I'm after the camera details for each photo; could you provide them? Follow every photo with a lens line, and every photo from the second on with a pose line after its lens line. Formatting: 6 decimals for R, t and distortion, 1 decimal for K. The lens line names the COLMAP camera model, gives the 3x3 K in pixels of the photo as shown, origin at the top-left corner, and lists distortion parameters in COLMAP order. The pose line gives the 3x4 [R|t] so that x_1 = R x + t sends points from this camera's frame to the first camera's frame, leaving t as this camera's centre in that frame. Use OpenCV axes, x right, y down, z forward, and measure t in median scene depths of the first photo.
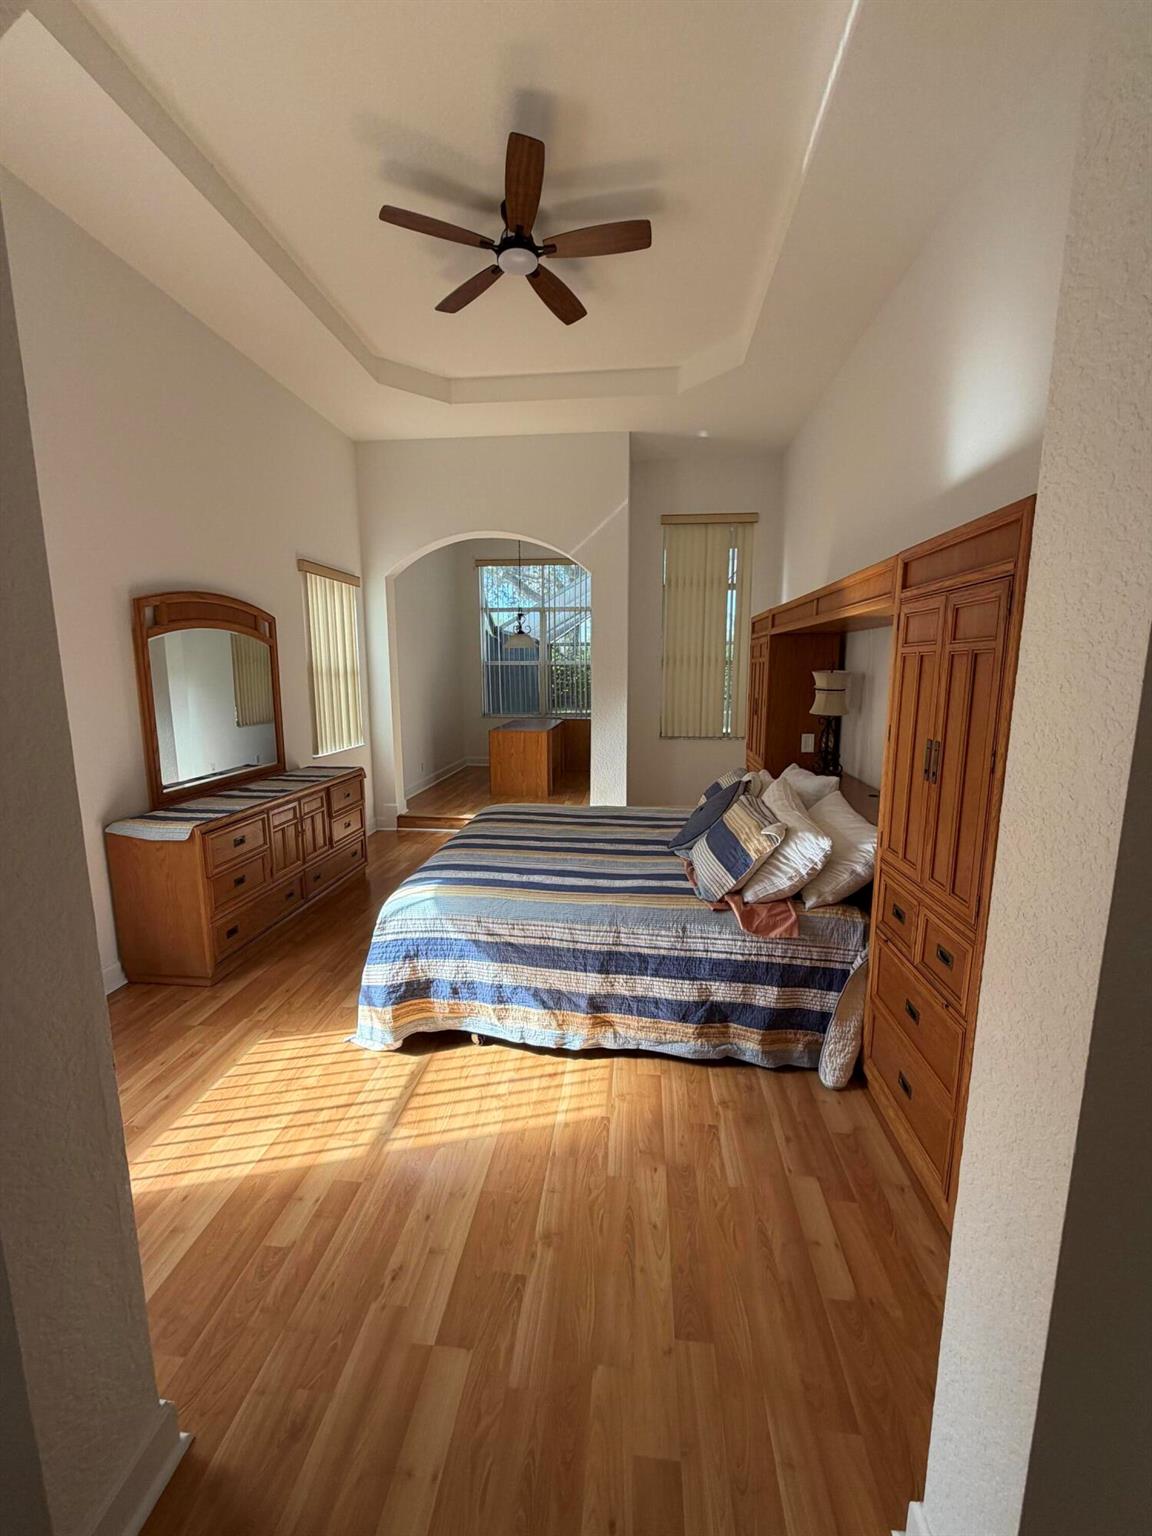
lens RADIAL K [[611.8, 0, 572.6], [0, 611.8, 764.3], [0, 0, 1]] dist [0.000459, -0.000815]
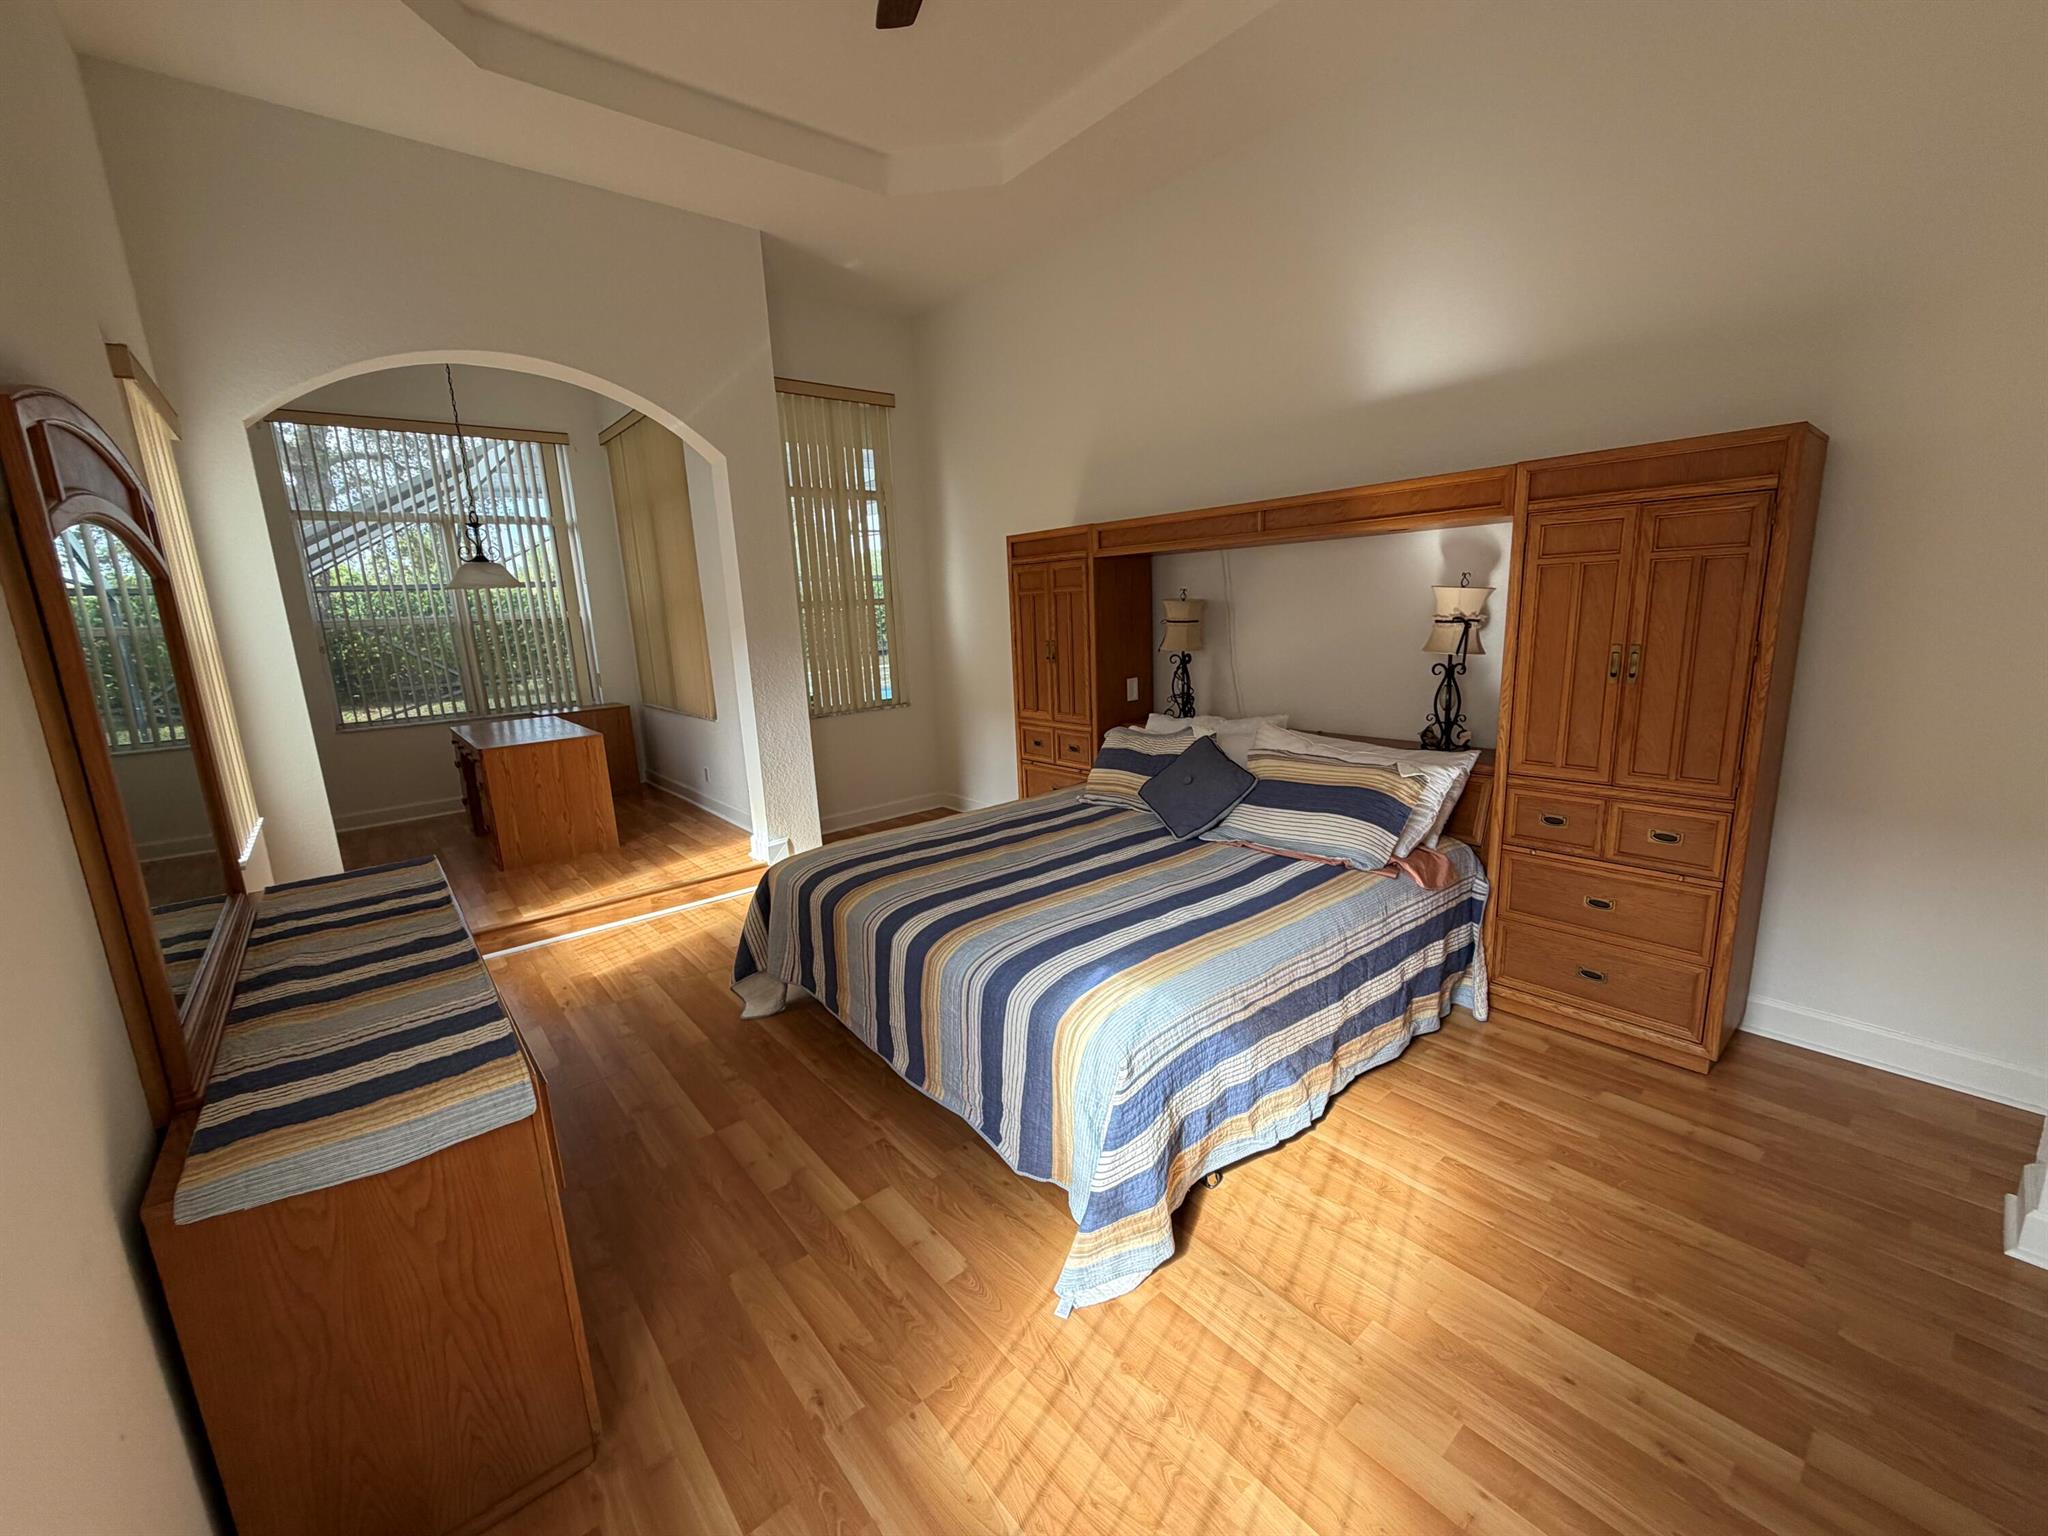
lens RADIAL K [[815.8, 0, 1021.5], [0, 815.8, 772.4], [0, 0, 1]] dist [0.000459, -0.000815]
pose [[0.696090, -0.176275, 0.695979, -0.849257], [0.155410, 0.983402, 0.093638, -0.084622], [-0.700933, 0.042982, 0.711931, 0.533477]]
